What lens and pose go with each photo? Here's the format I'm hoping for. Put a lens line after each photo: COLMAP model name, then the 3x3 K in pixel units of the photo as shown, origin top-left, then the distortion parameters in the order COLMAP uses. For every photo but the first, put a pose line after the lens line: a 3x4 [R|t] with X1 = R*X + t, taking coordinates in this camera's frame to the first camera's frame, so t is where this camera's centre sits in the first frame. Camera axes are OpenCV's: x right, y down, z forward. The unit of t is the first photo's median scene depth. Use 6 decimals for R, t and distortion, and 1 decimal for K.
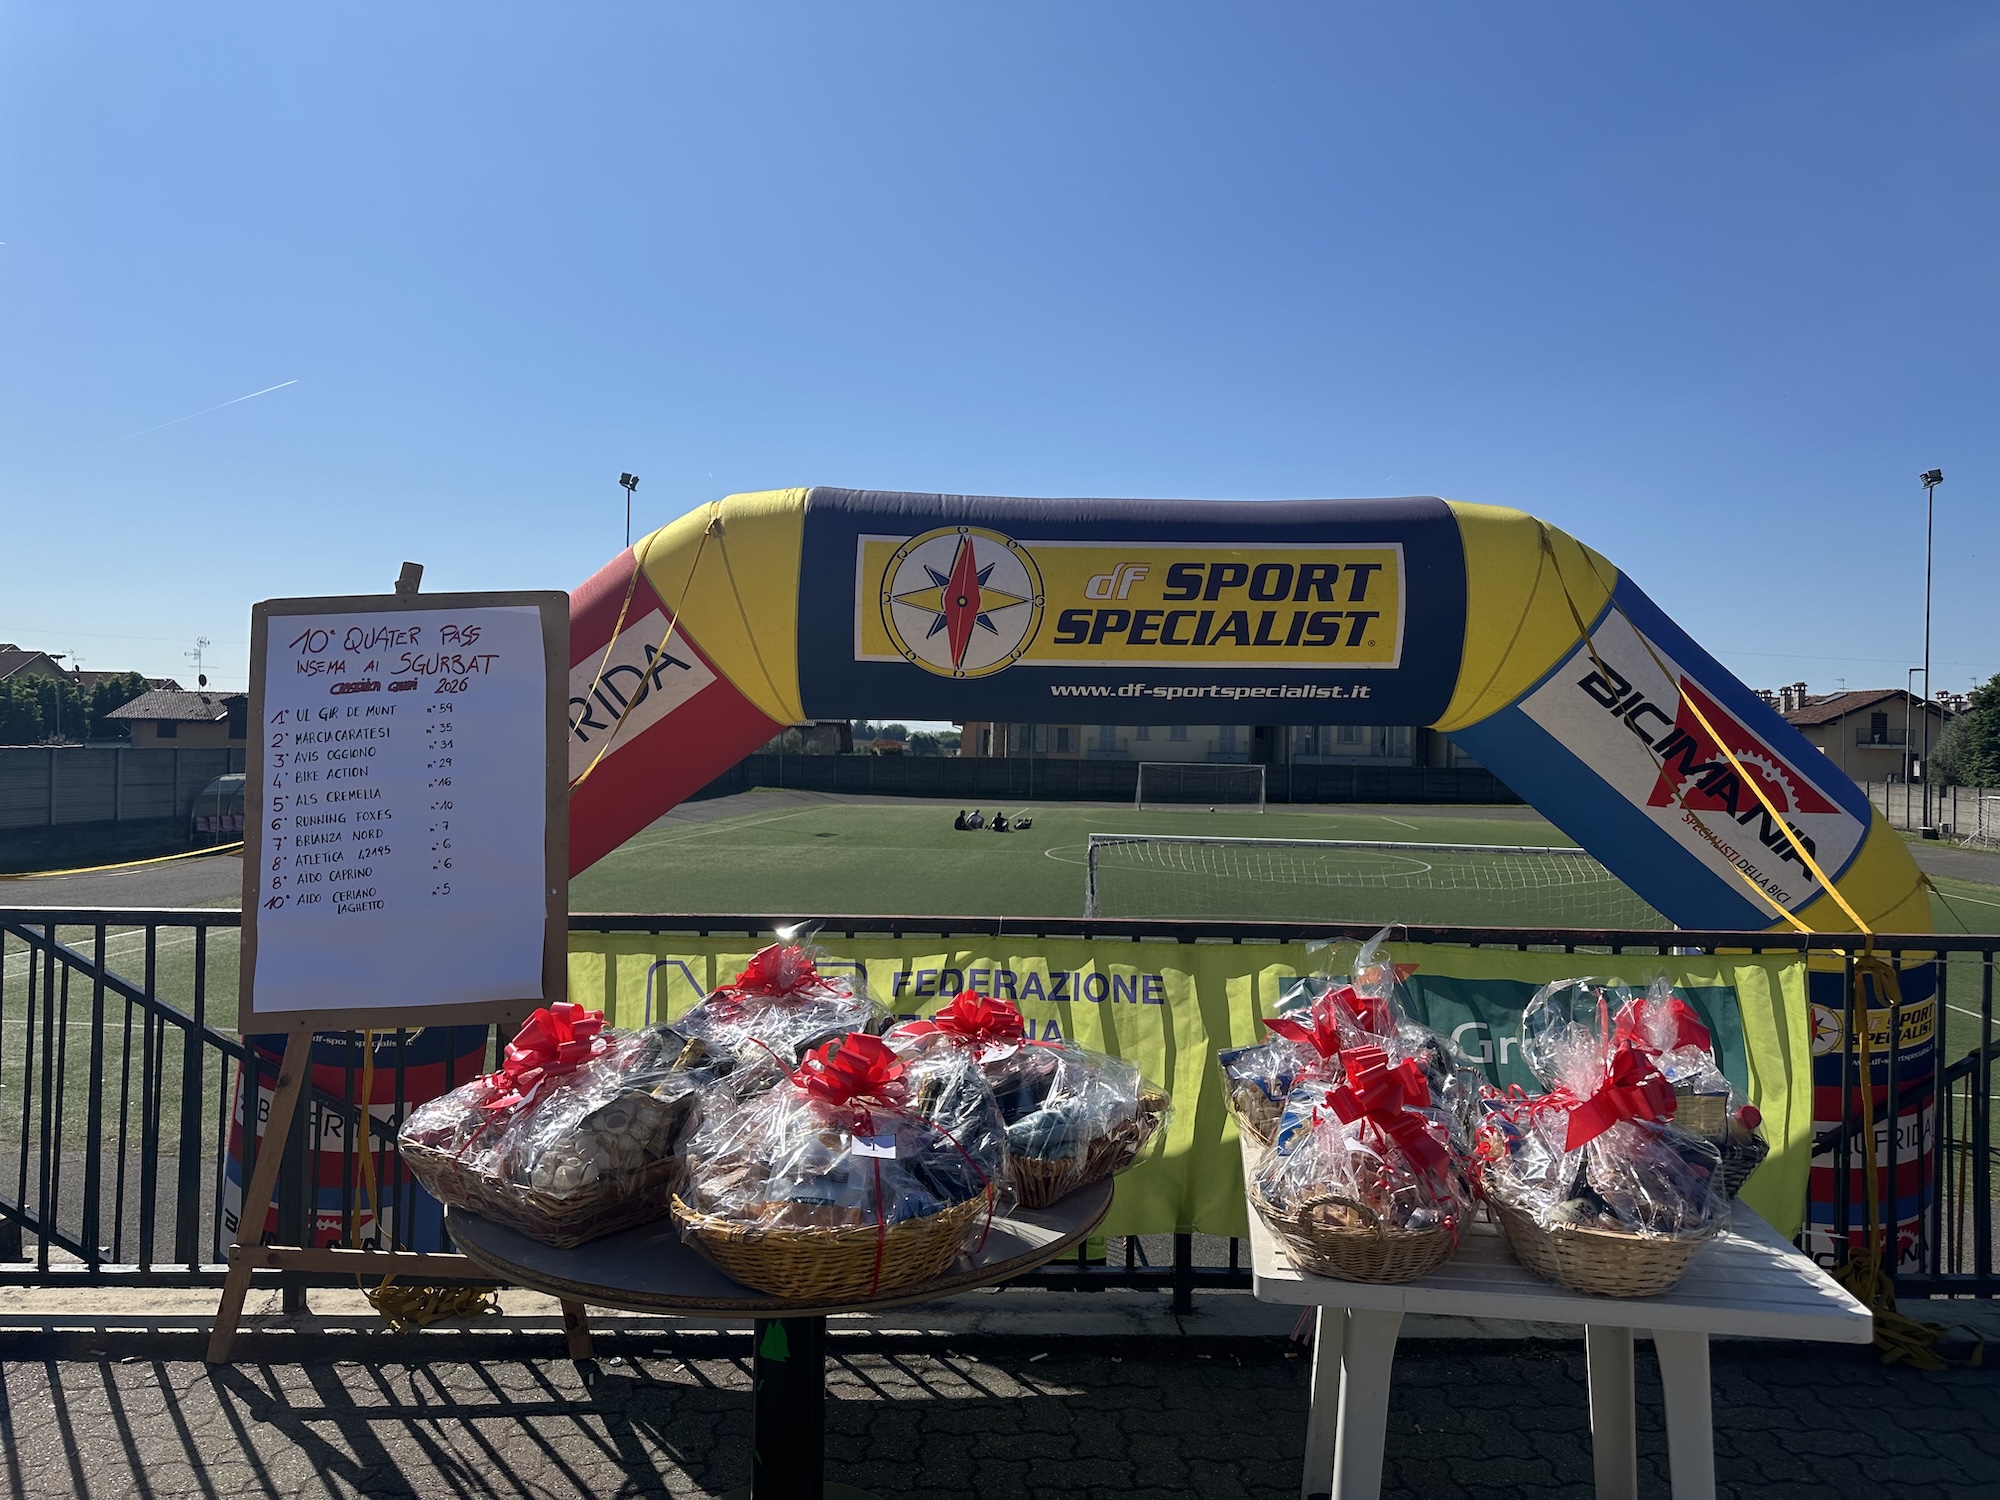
lens RADIAL K [[1401.4, 0, 992.0], [0, 1401.4, 755.2], [0, 0, 1]] dist [0.145800, -0.253369]
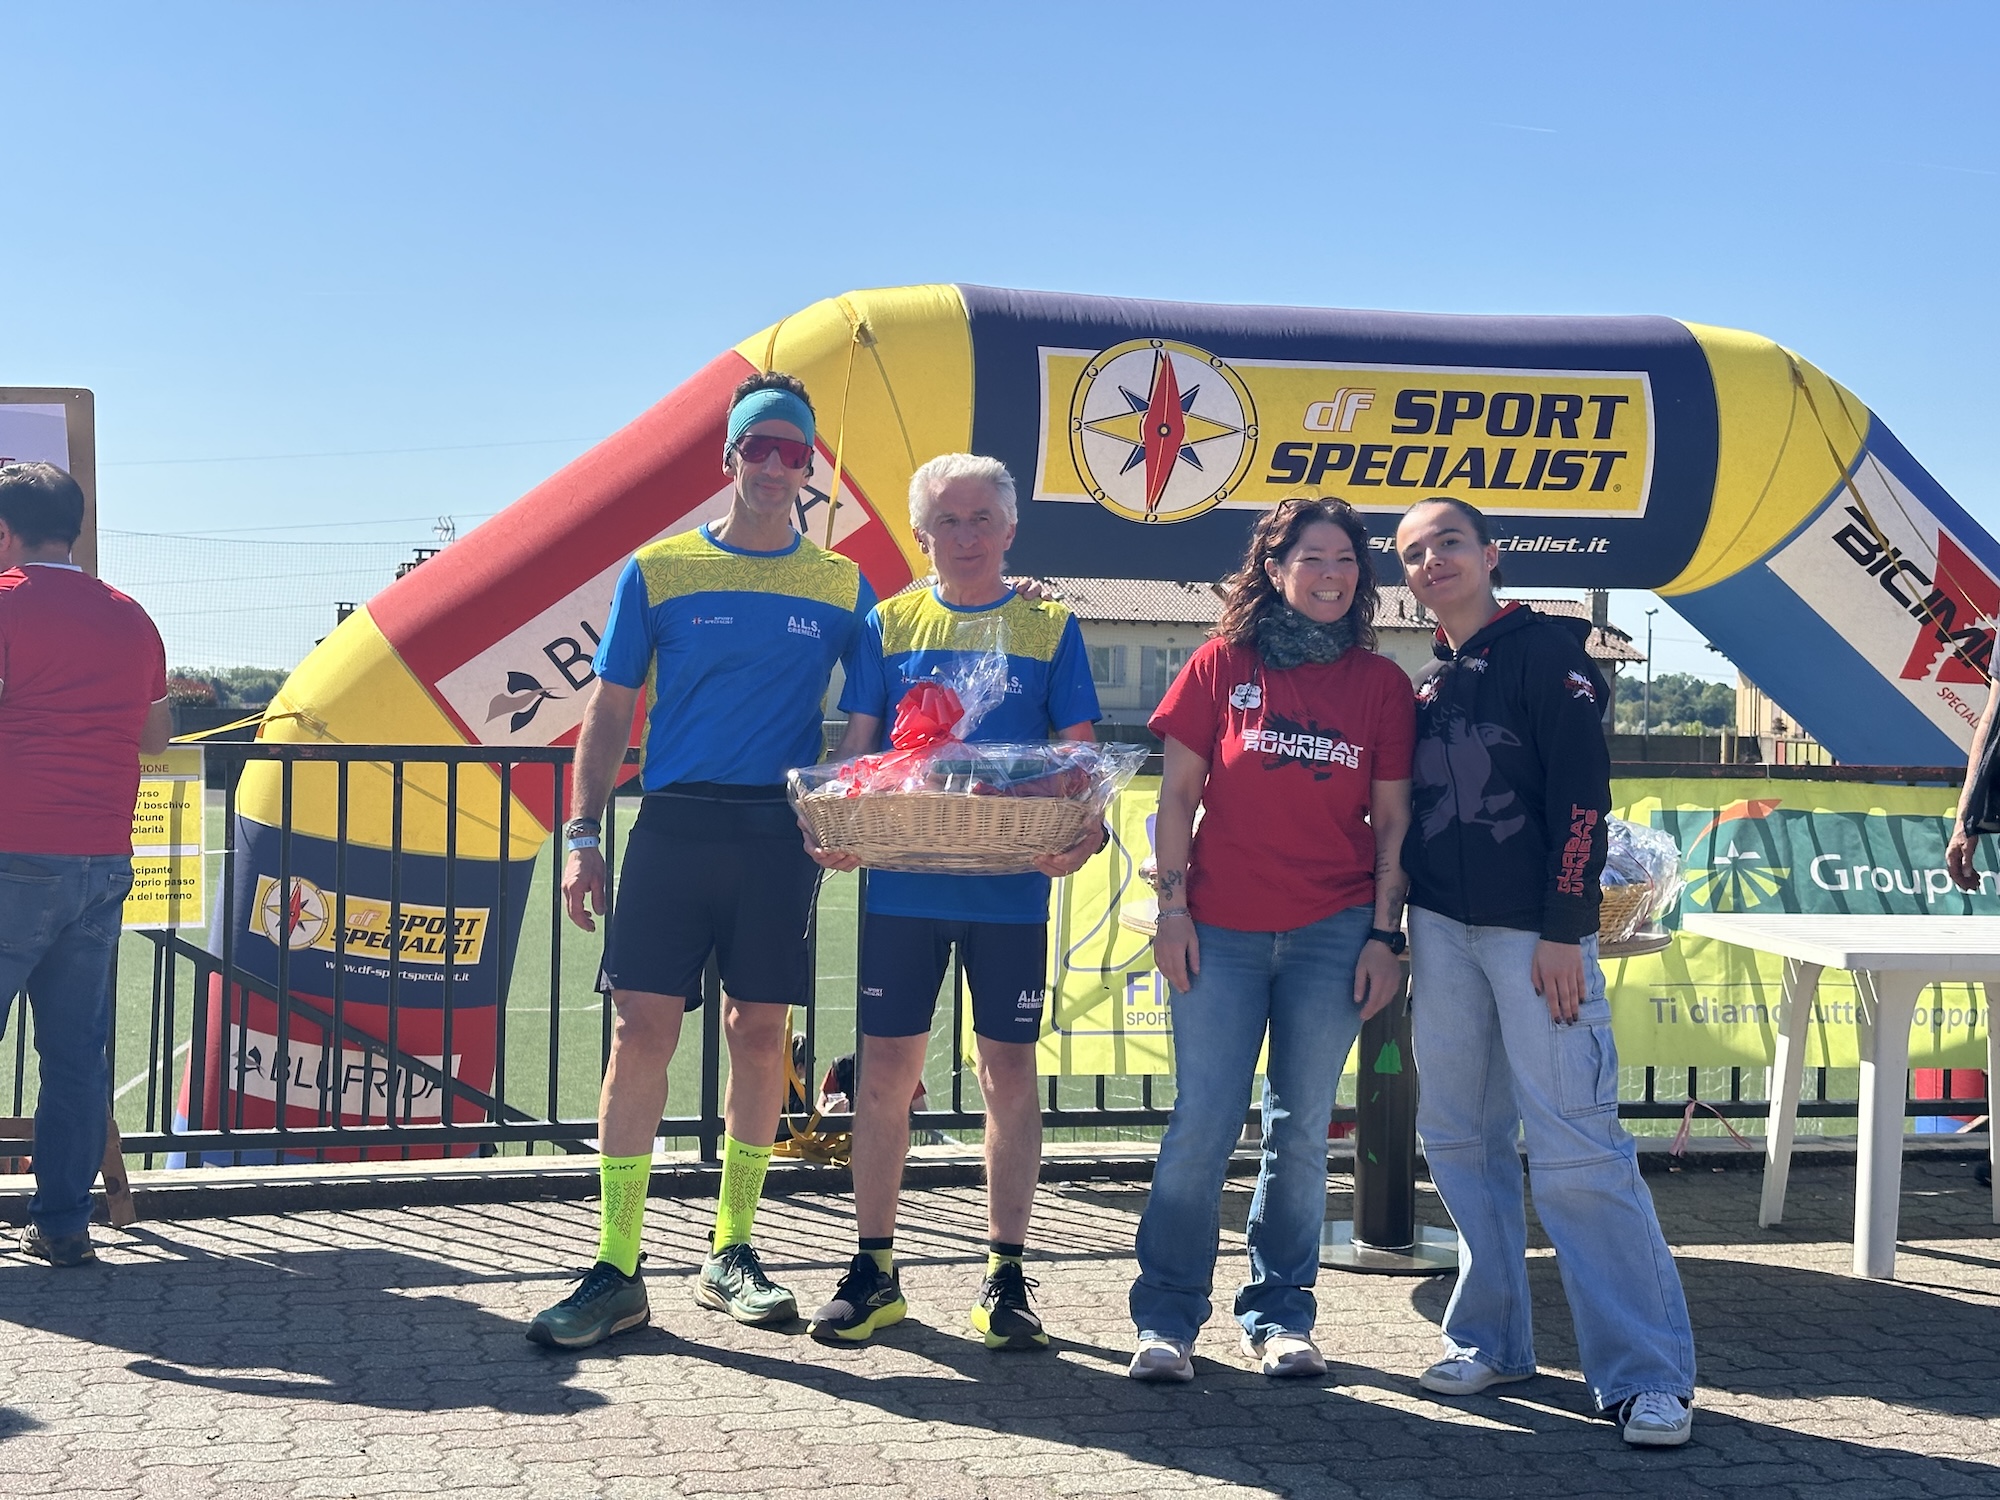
lens RADIAL K [[2770.1, 0, 1000.0], [0, 2770.1, 750.0], [0, 0, 1]] dist [0.145582, -0.083057]
pose [[0.976656, -0.004818, 0.214756, -0.466061], [0.002003, 0.999909, 0.013325, 0.056971], [-0.214801, -0.012584, 0.976577, -0.581844]]
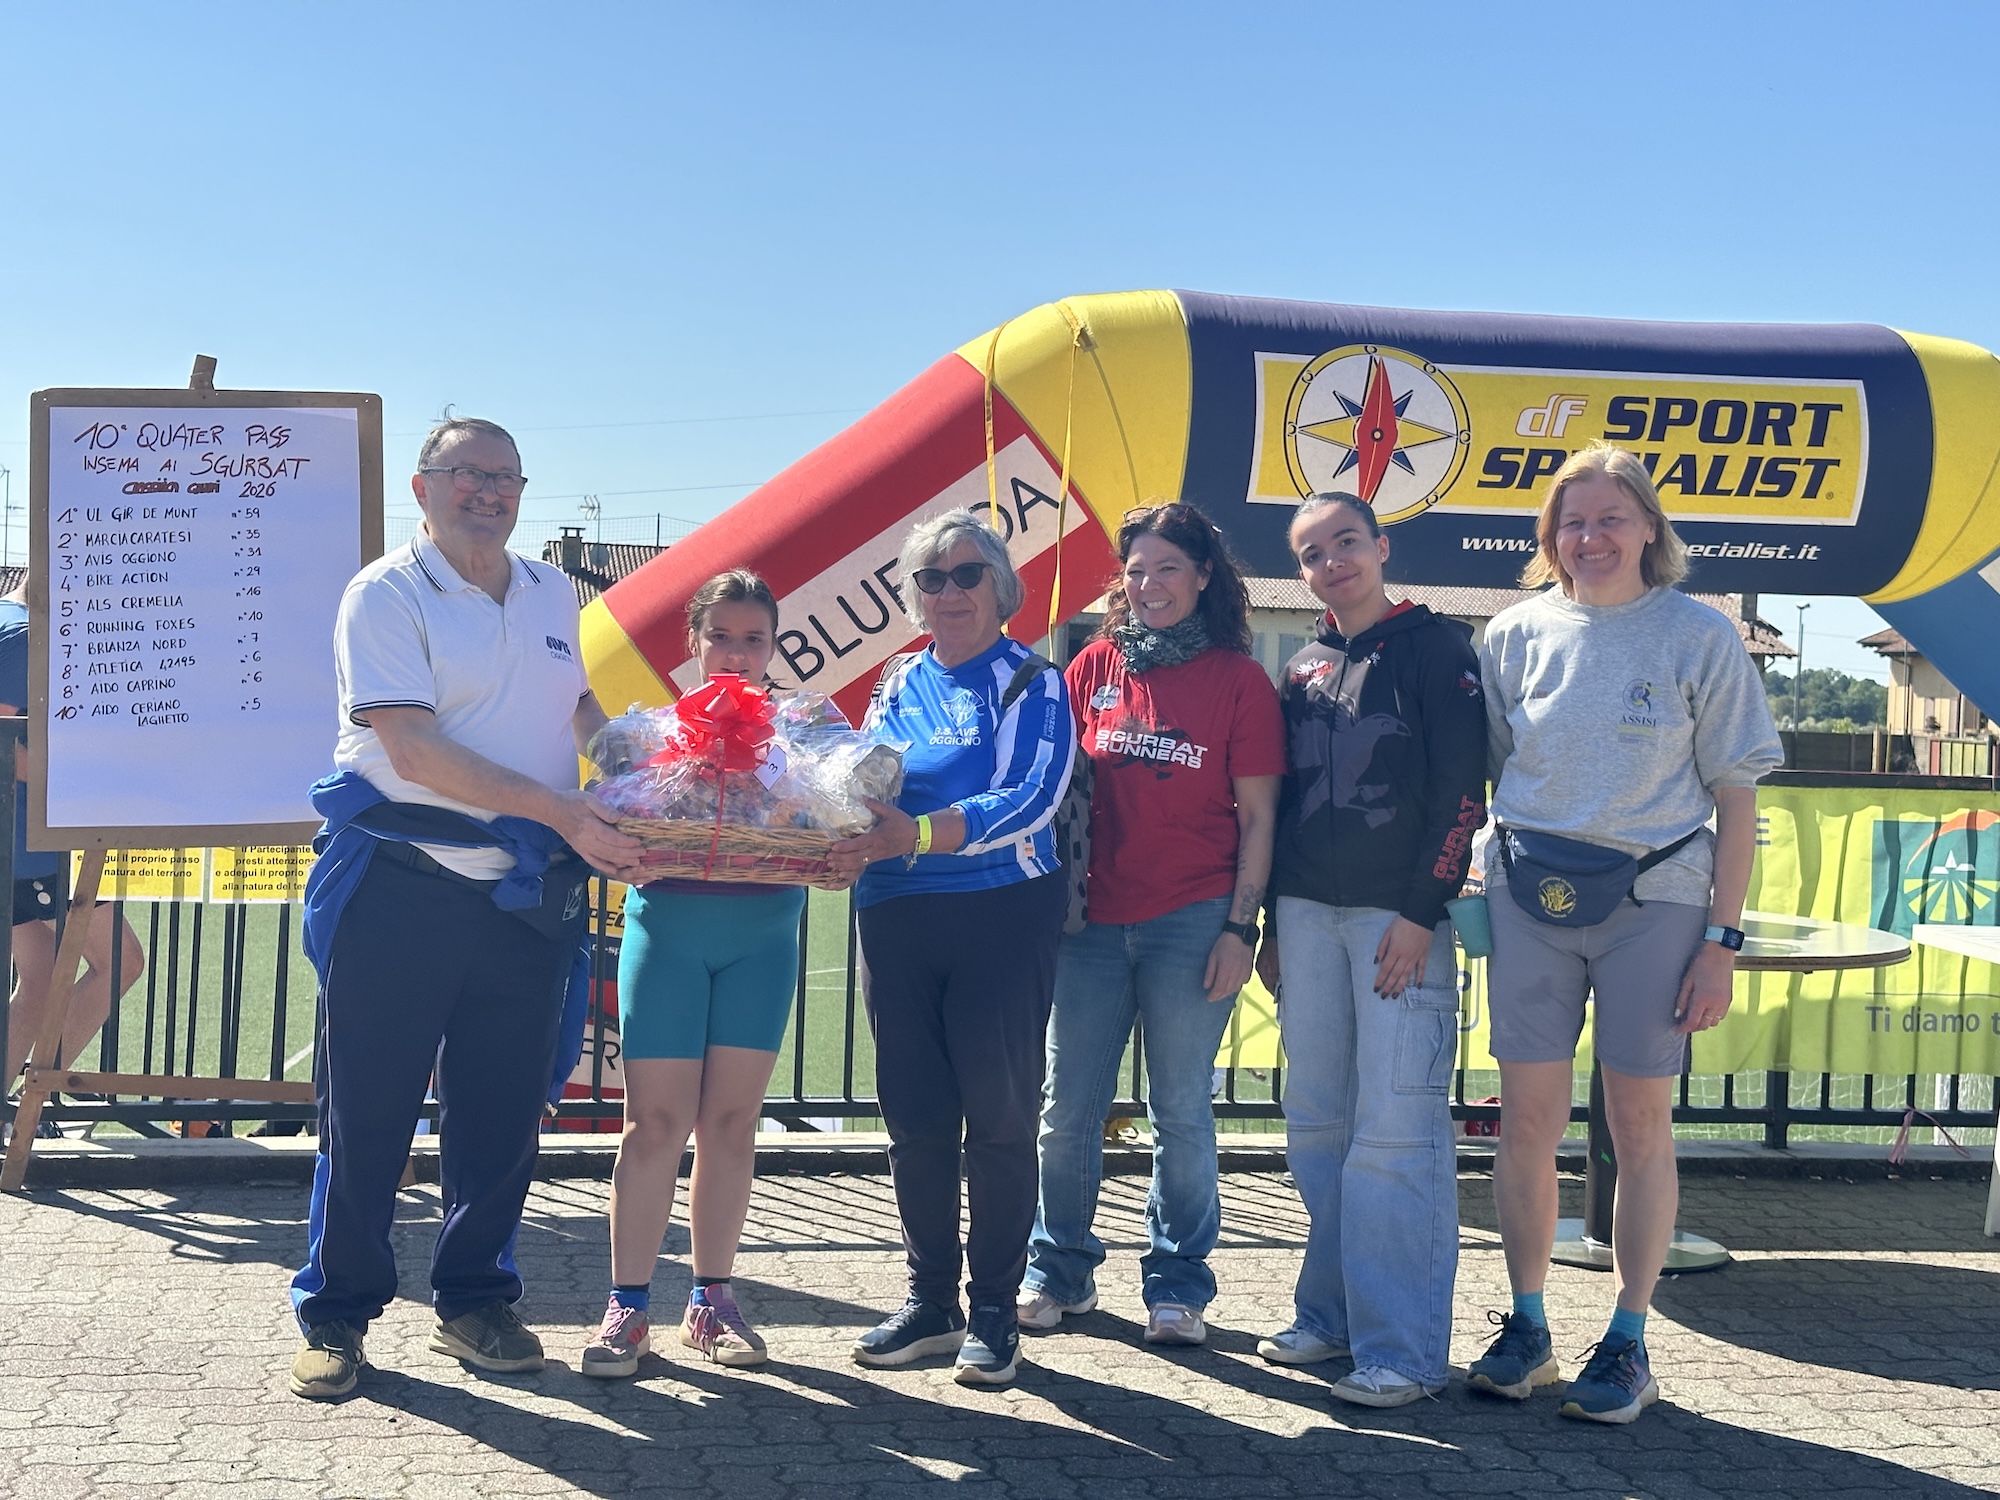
lens RADIAL K [[2769.4, 0, 982.2], [0, 2769.4, 727.1], [0, 0, 1]] dist [0.196186, -0.428929]
pose [[0.986633, 0.012386, 0.162484, -0.521839], [-0.014442, 0.999830, 0.011476, 0.050001], [-0.162315, -0.013669, 0.986644, -0.613146]]
